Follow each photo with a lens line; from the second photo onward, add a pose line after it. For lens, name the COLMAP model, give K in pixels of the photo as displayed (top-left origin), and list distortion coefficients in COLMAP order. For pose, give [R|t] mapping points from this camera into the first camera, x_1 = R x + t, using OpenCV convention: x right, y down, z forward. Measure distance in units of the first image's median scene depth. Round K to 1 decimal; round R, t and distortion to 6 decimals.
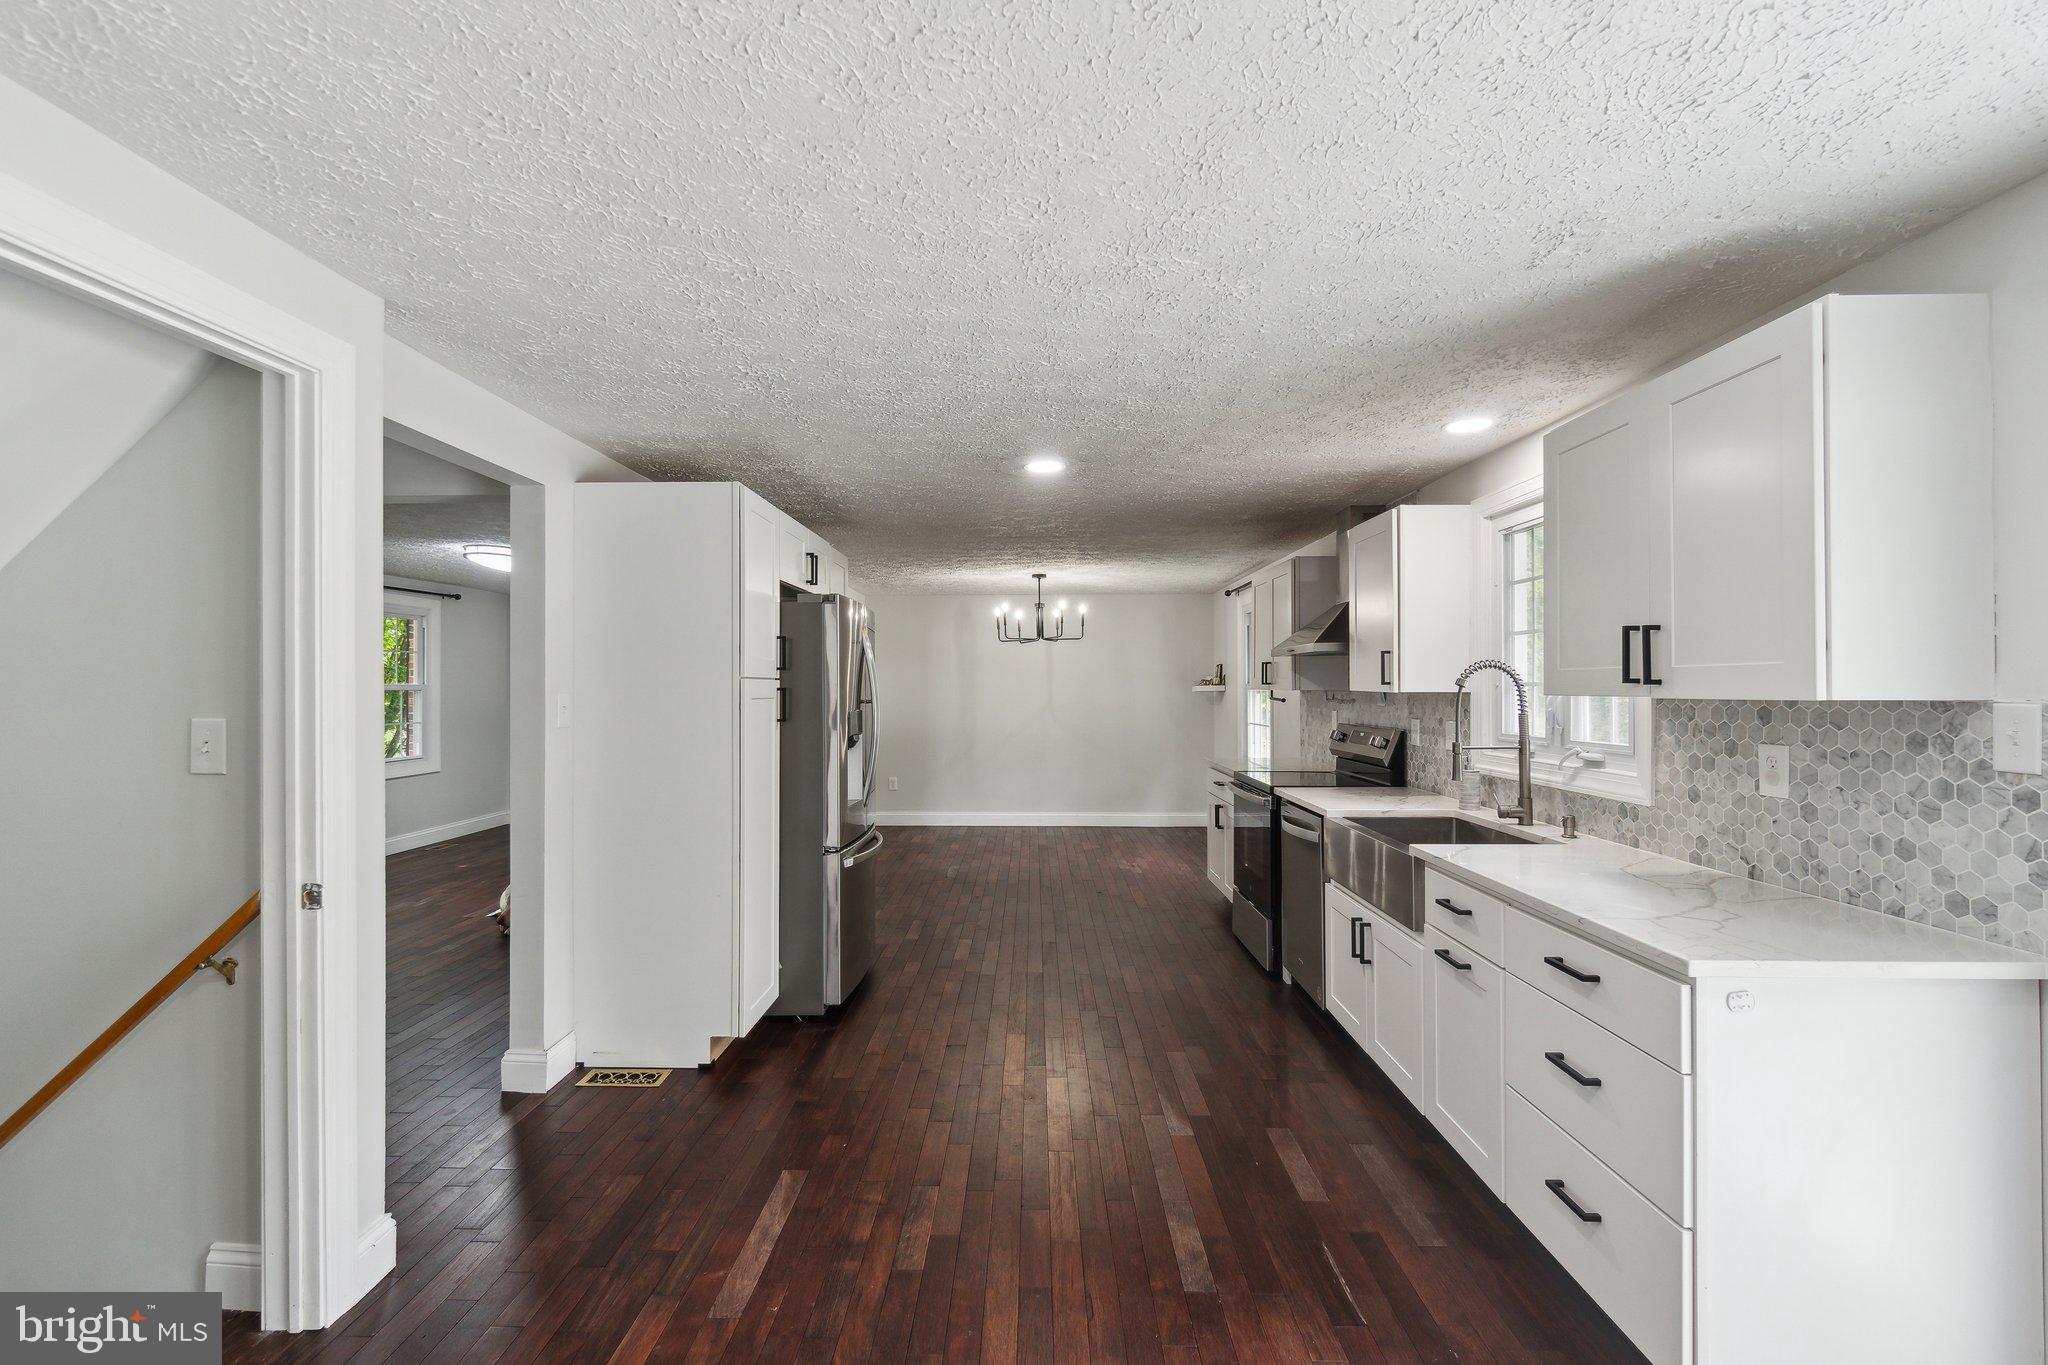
lens RADIAL K [[905.9, 0, 1021.5], [0, 905.9, 686.9], [0, 0, 1]] dist [-0.002704, 0.000054]
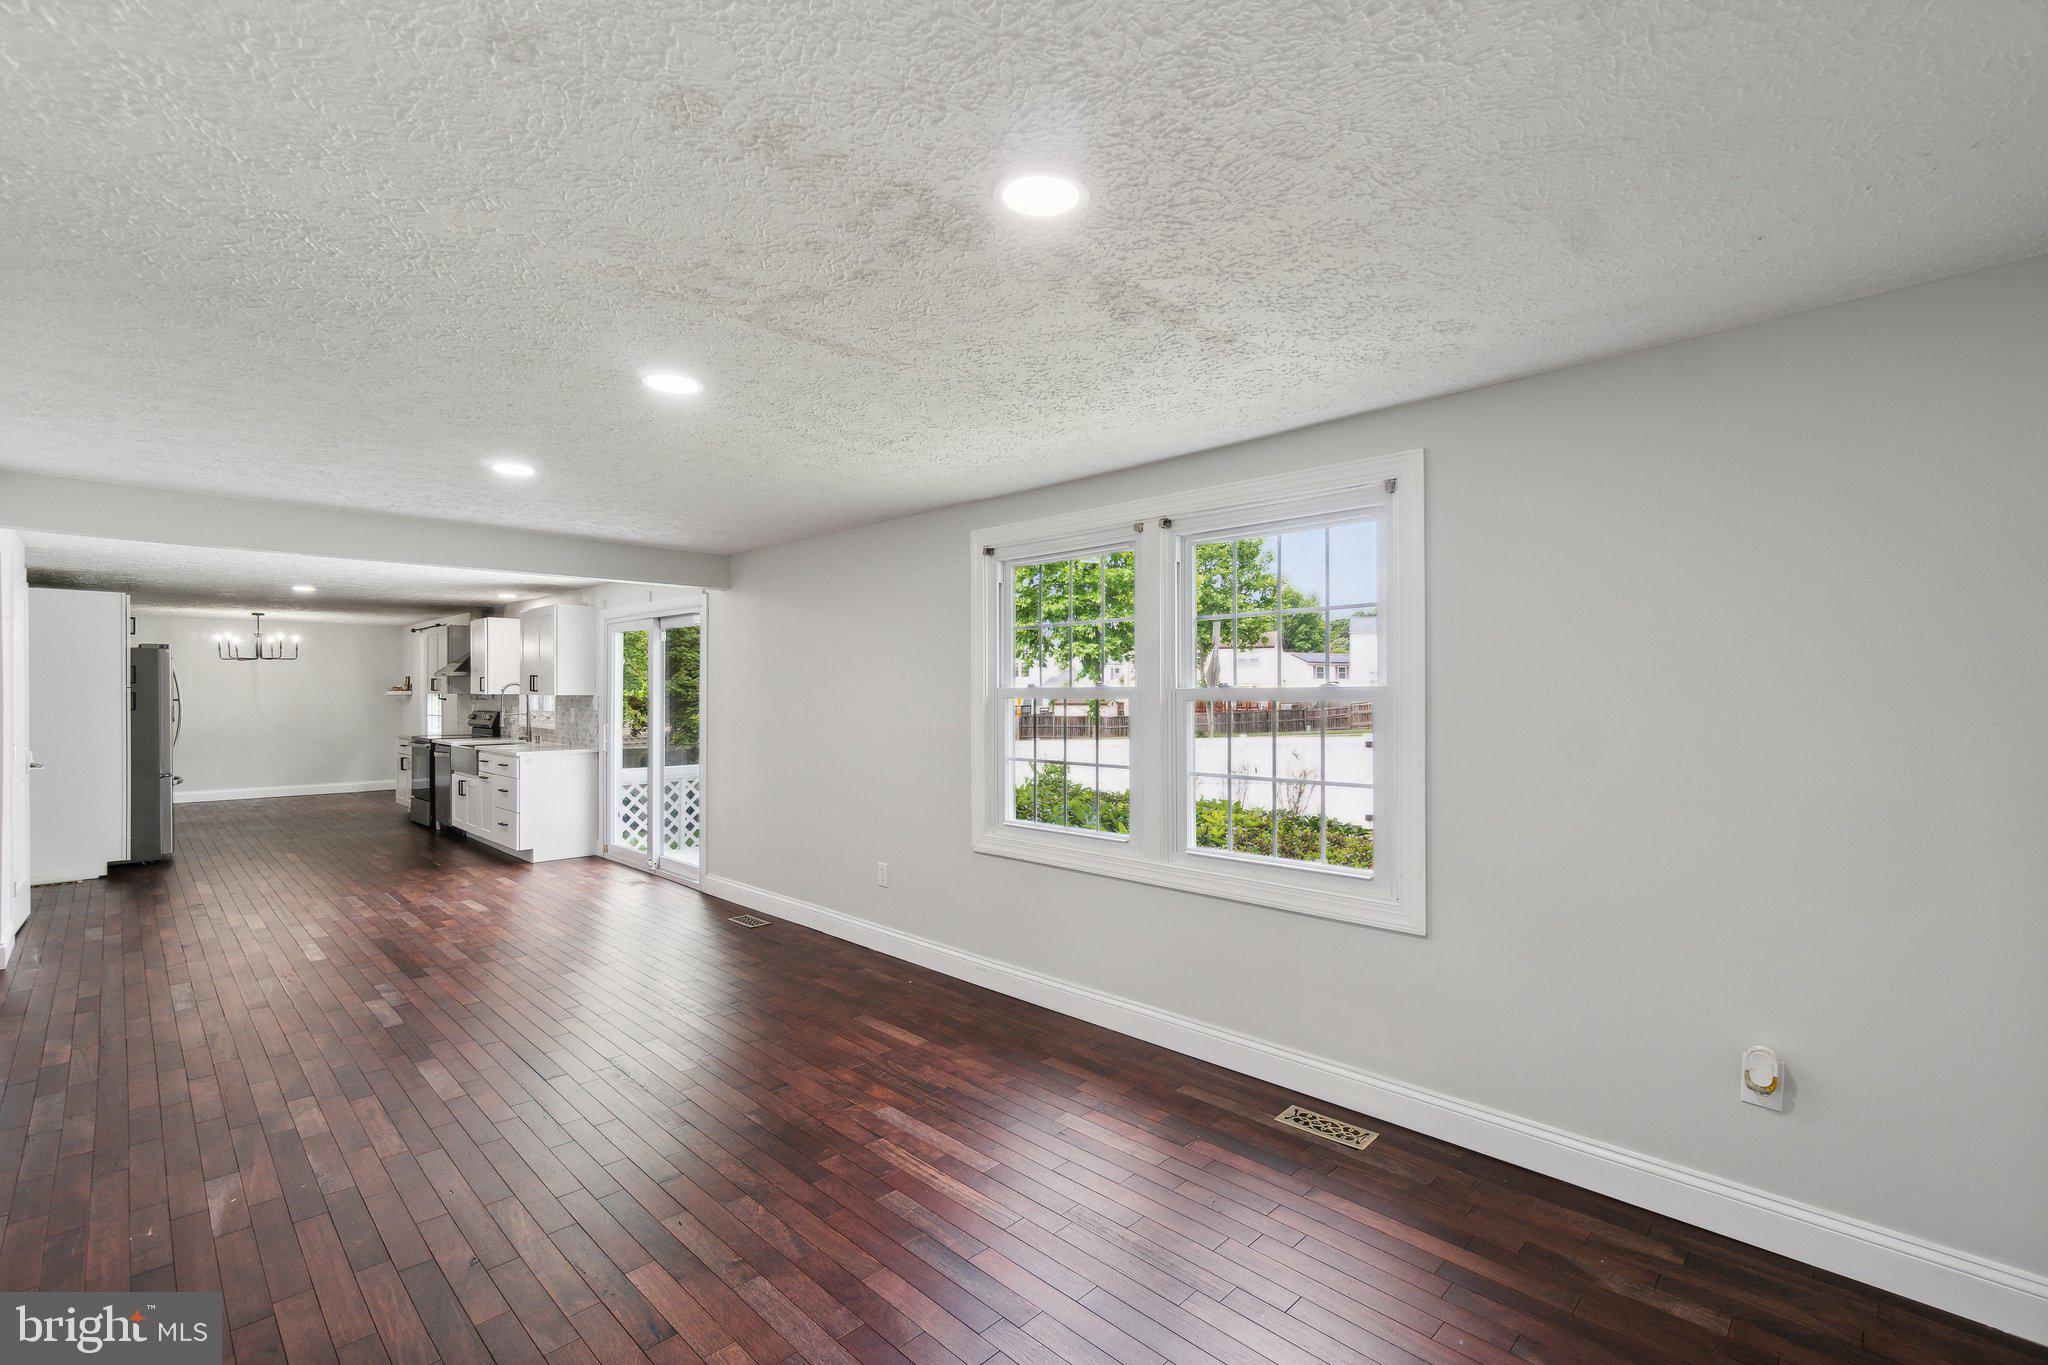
lens RADIAL K [[905.9, 0, 1017.3], [0, 905.9, 691.5], [0, 0, 1]] dist [-0.002704, 0.000054]
pose [[0.699057, 0.001094, 0.715065, -0.261658], [-0.001100, 0.999999, -0.000455, -0.001750], [-0.715065, -0.000469, 0.699058, -1.377503]]
